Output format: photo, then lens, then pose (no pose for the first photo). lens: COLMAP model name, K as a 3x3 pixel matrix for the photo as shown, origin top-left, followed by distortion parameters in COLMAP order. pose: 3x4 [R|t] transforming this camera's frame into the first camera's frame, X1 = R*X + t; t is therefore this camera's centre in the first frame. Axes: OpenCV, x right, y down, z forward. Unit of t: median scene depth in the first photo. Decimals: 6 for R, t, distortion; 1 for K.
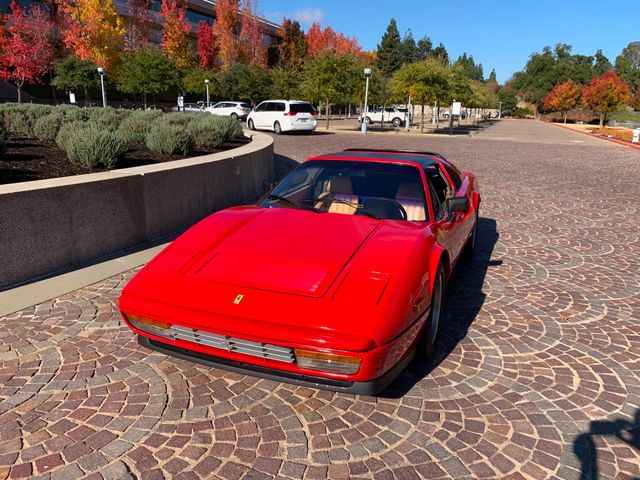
lens RADIAL K [[495.6, 0, 324.1], [0, 495.6, 244.0], [0, 0, 1]] dist [0.017237, -0.014015]
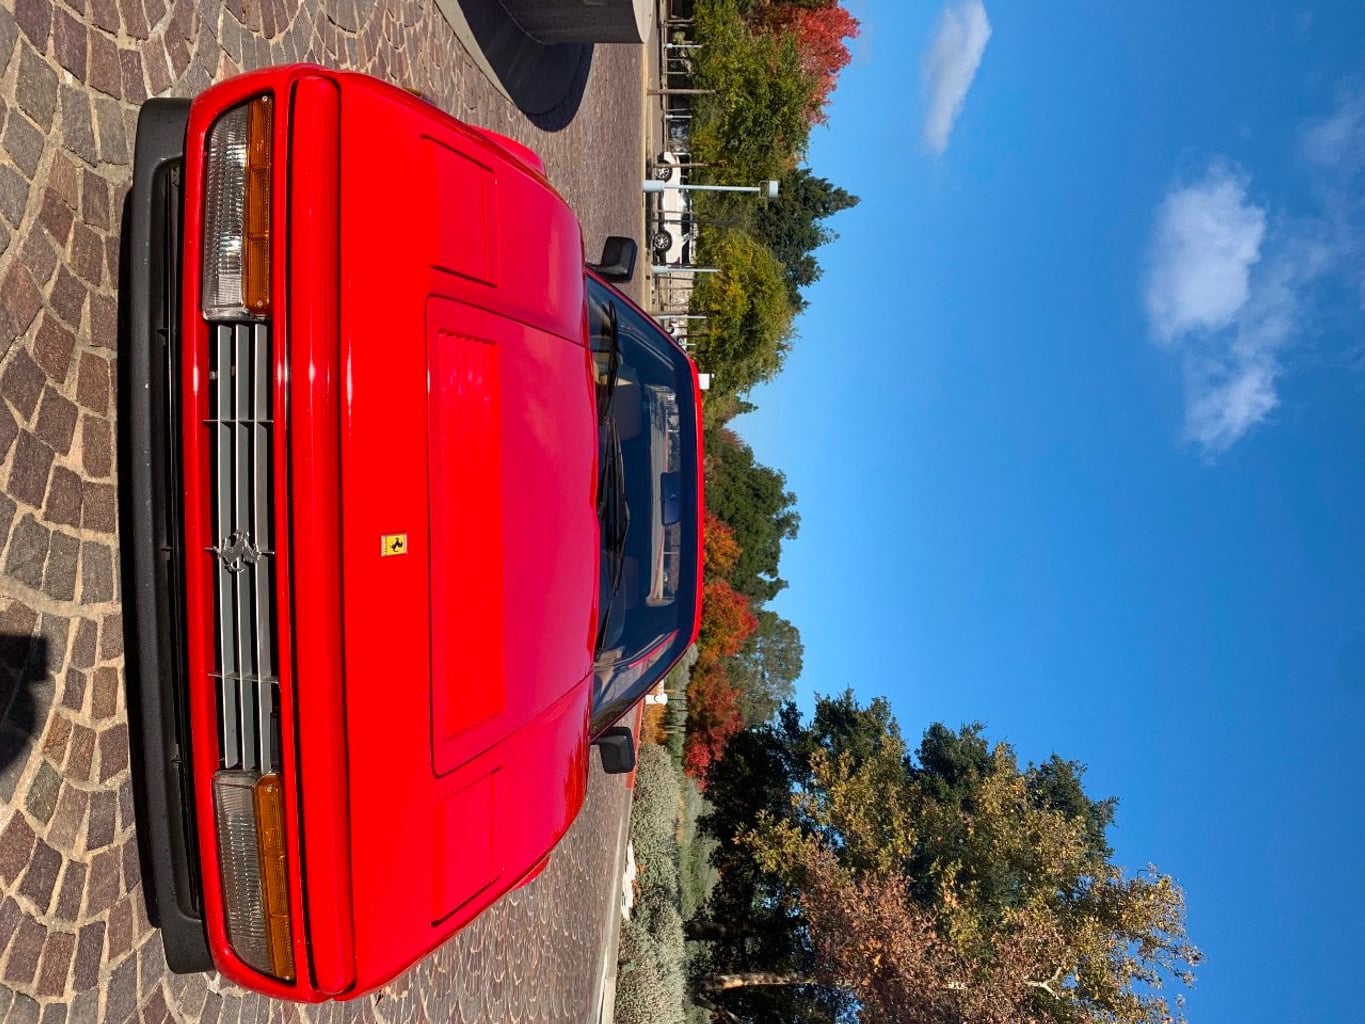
lens RADIAL K [[1057.0, 0, 674.3], [0, 1057.0, 508.5], [0, 0, 1]] dist [0.017237, -0.014015]
pose [[0.018130, 0.910089, 0.414017, -0.034355], [-0.963772, 0.126118, -0.235028, 0.006612], [-0.266111, -0.394756, 0.879405, 0.025733]]
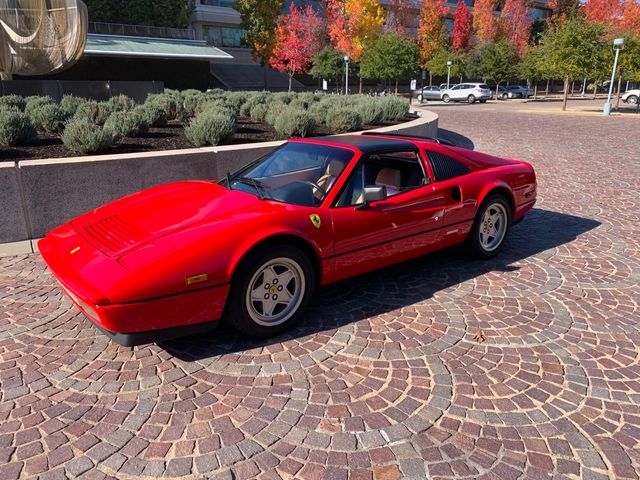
lens RADIAL K [[495.6, 0, 322.6], [0, 495.6, 235.2], [0, 0, 1]] dist [0.017237, -0.014015]
pose [[0.868538, 0.114686, -0.482172, 0.065268], [-0.106637, 0.993316, 0.044177, -0.003148], [0.484016, 0.013048, 0.874962, 0.013856]]
